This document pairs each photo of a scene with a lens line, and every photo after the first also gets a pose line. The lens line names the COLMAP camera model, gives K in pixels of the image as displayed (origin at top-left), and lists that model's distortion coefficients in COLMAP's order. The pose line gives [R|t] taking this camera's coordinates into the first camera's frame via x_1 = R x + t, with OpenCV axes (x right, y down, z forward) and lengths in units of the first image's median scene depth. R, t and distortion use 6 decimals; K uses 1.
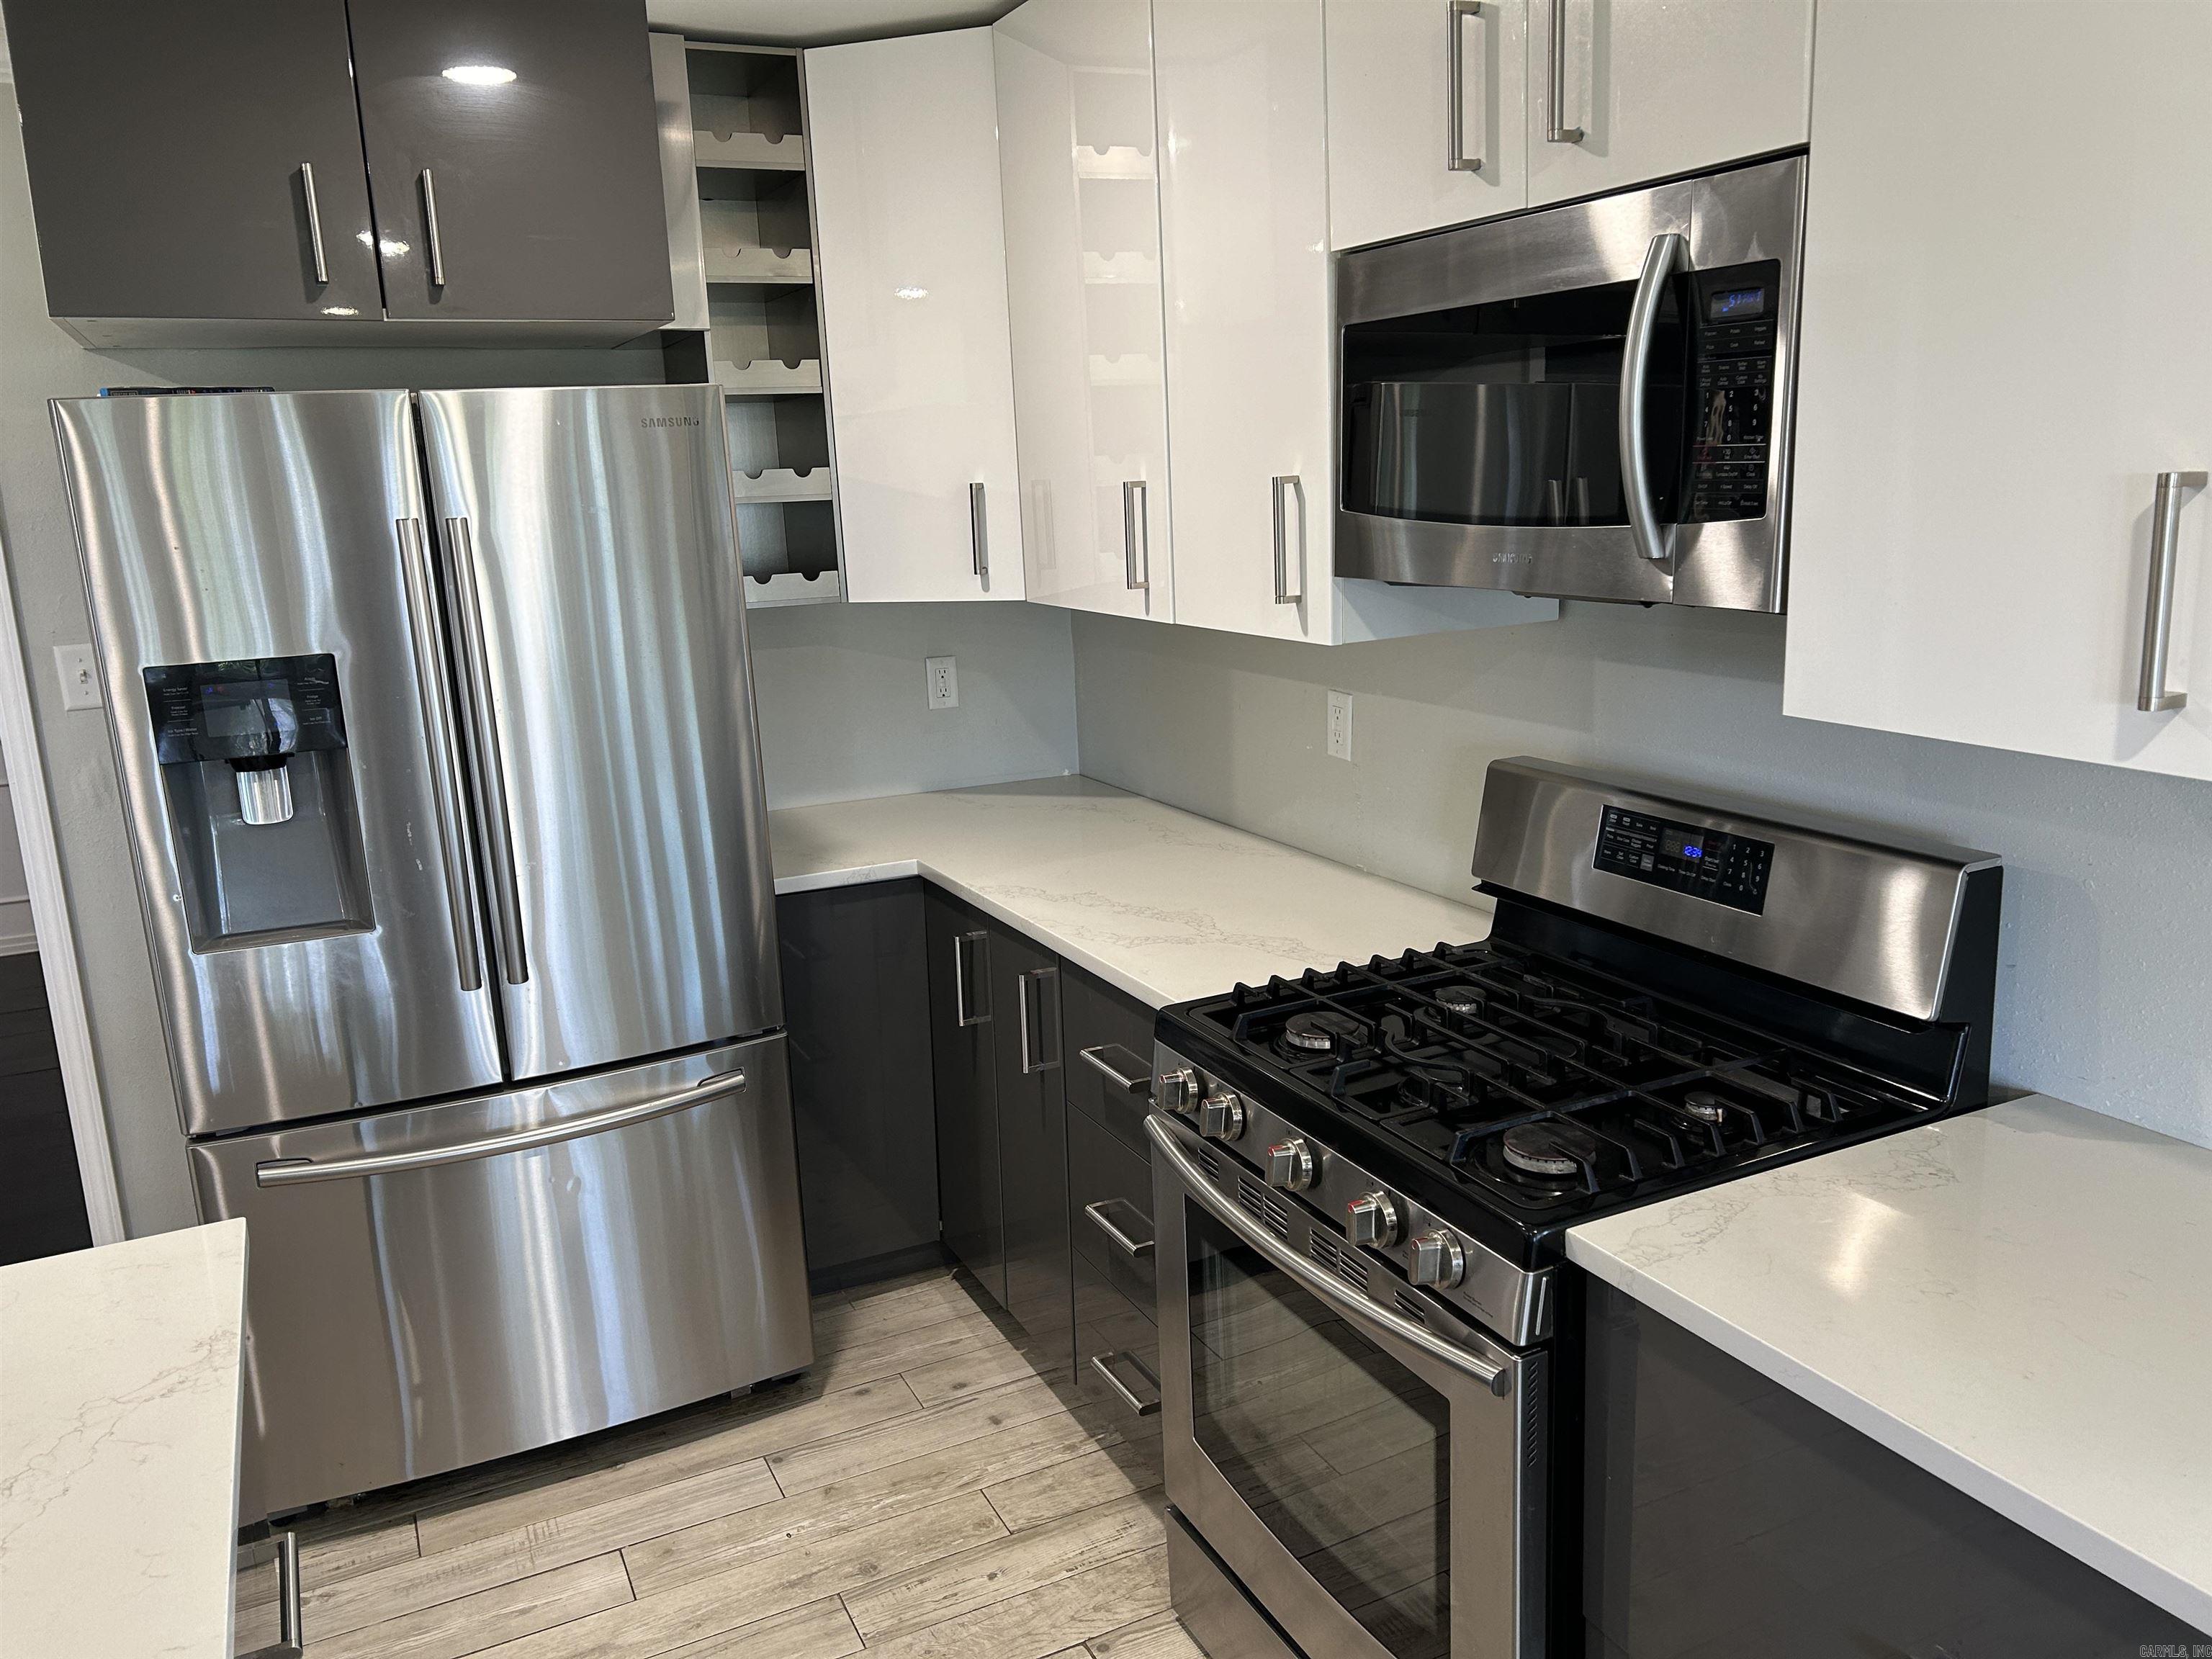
lens RADIAL K [[1683.3, 0, 1149.0], [0, 1683.3, 848.0], [0, 0, 1]] dist [0.031511, -0.015444]
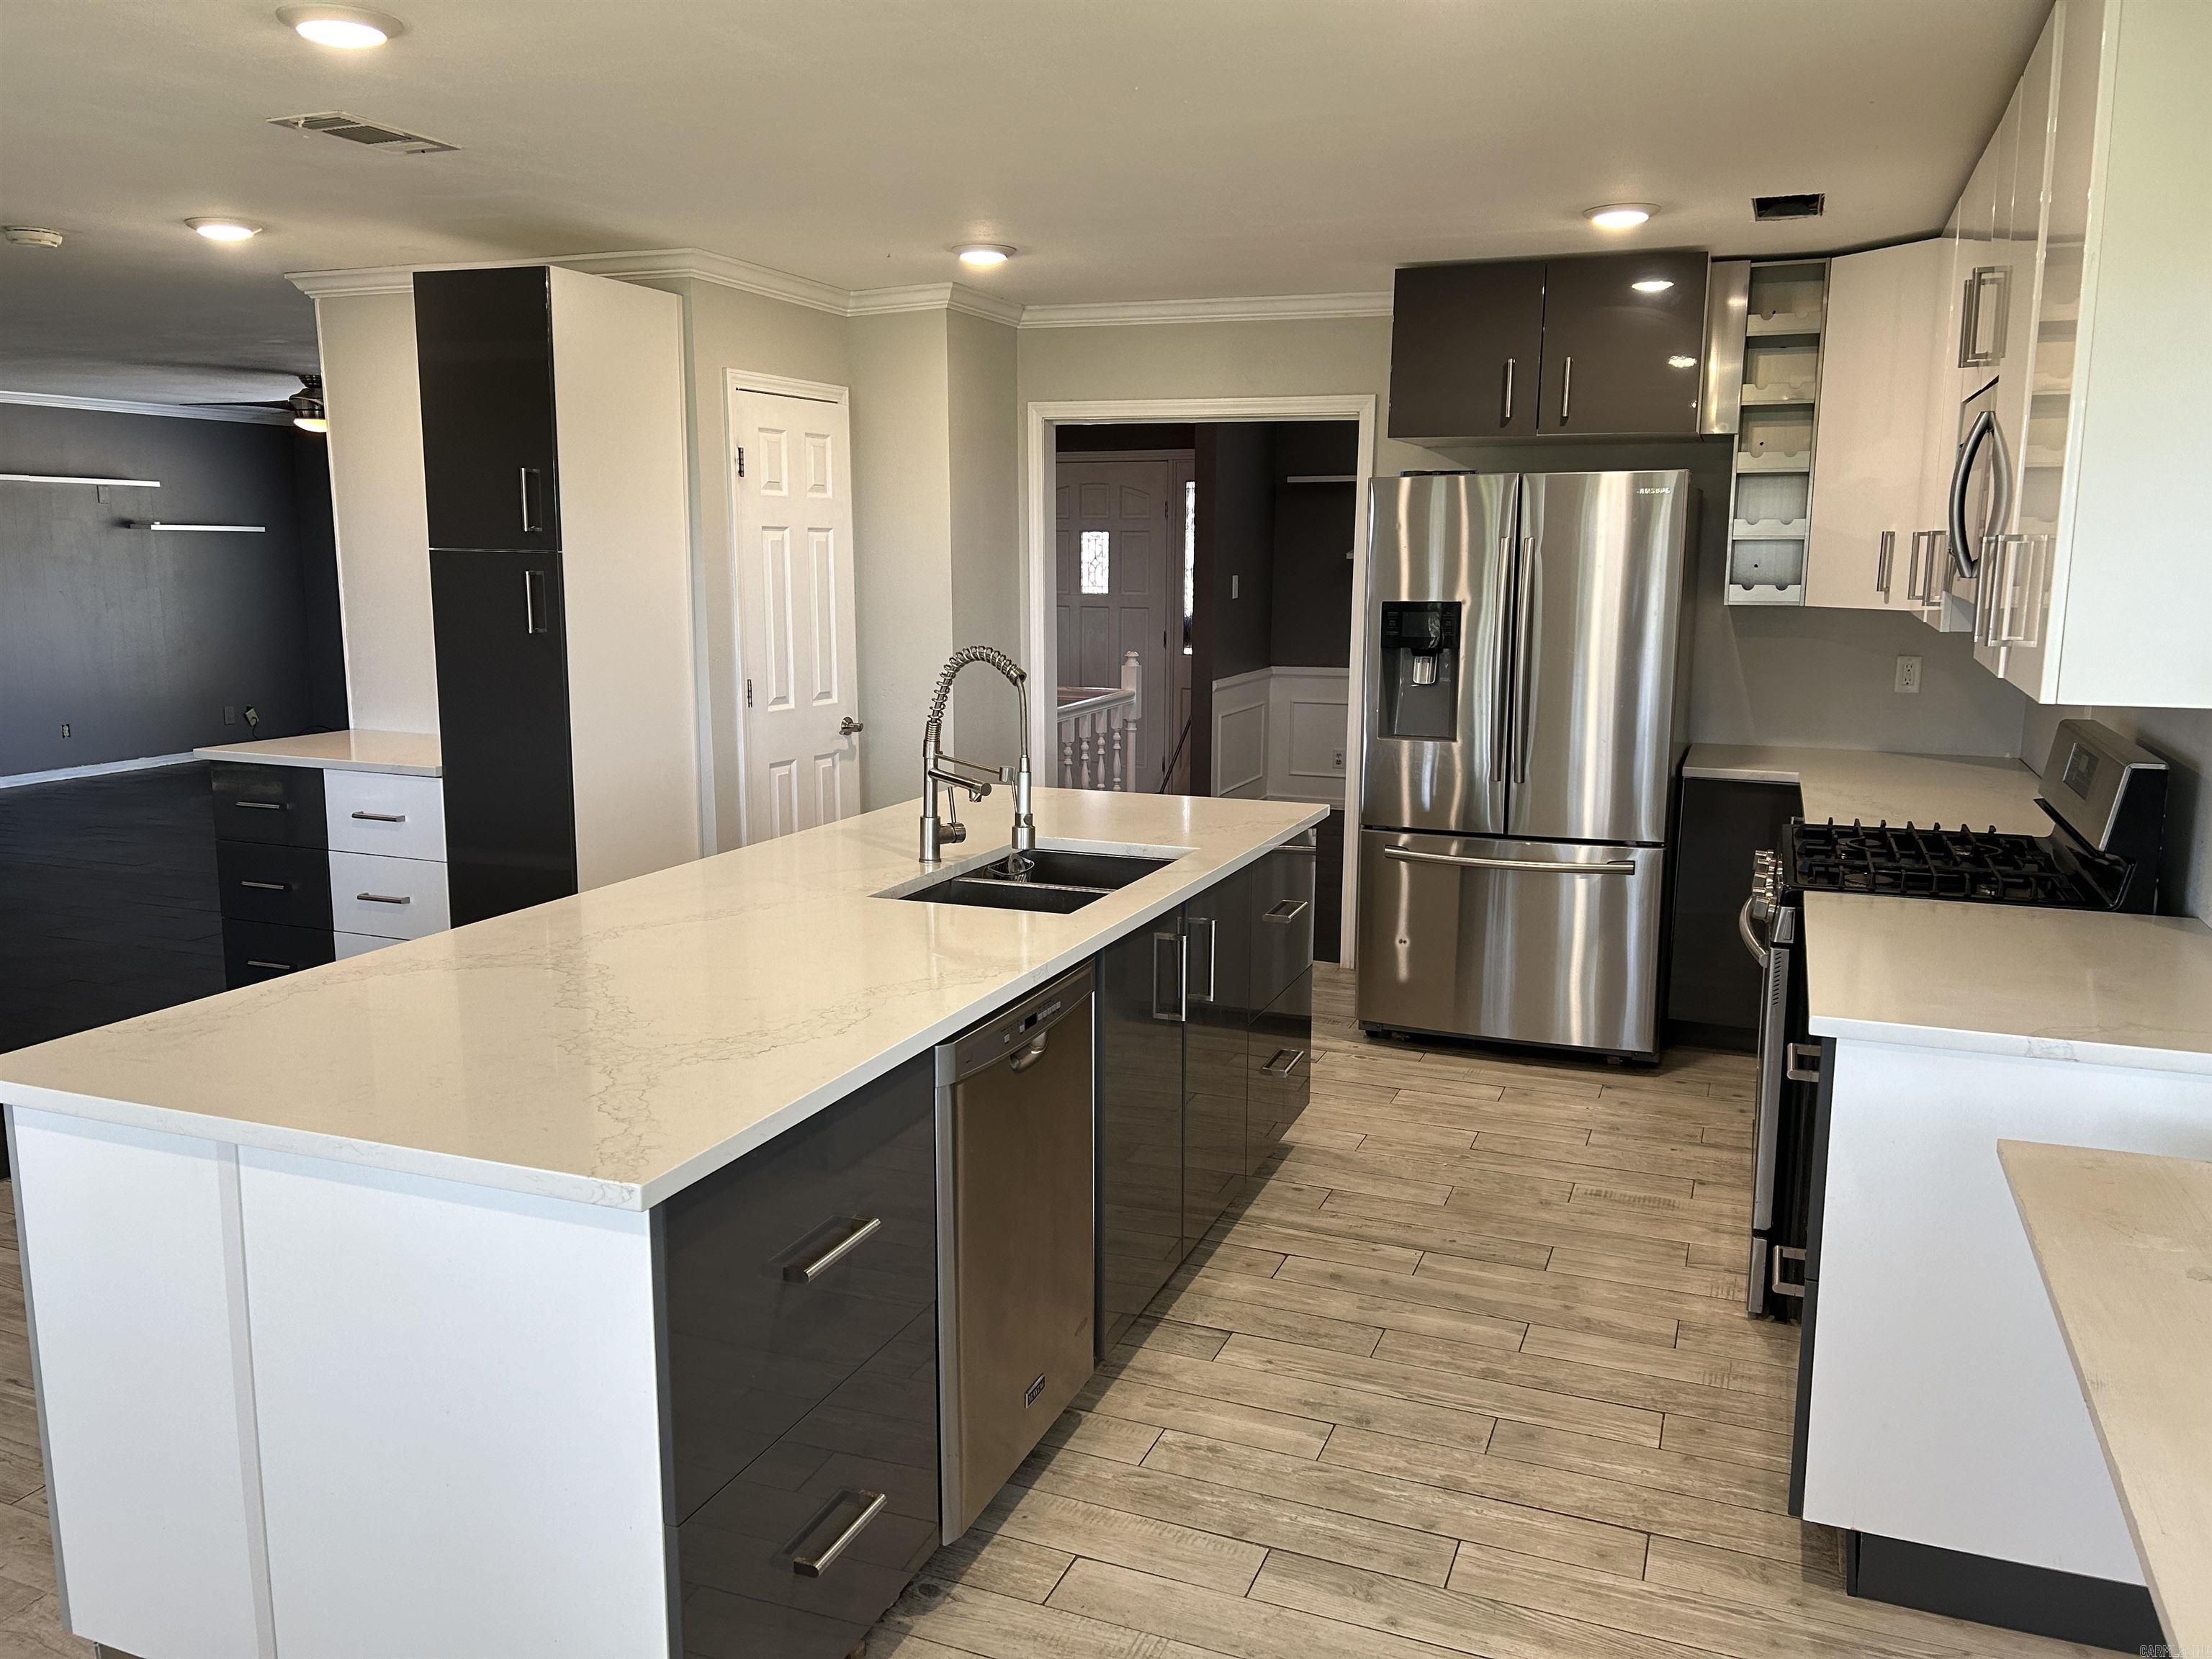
lens RADIAL K [[1683.3, 0, 1085.4], [0, 1683.3, 837.8], [0, 0, 1]] dist [0.031511, -0.015444]
pose [[0.656194, 0.166127, -0.736078, 0.667158], [-0.191350, 0.980214, 0.050642, 0.128587], [0.729928, 0.107618, 0.674999, -0.590448]]
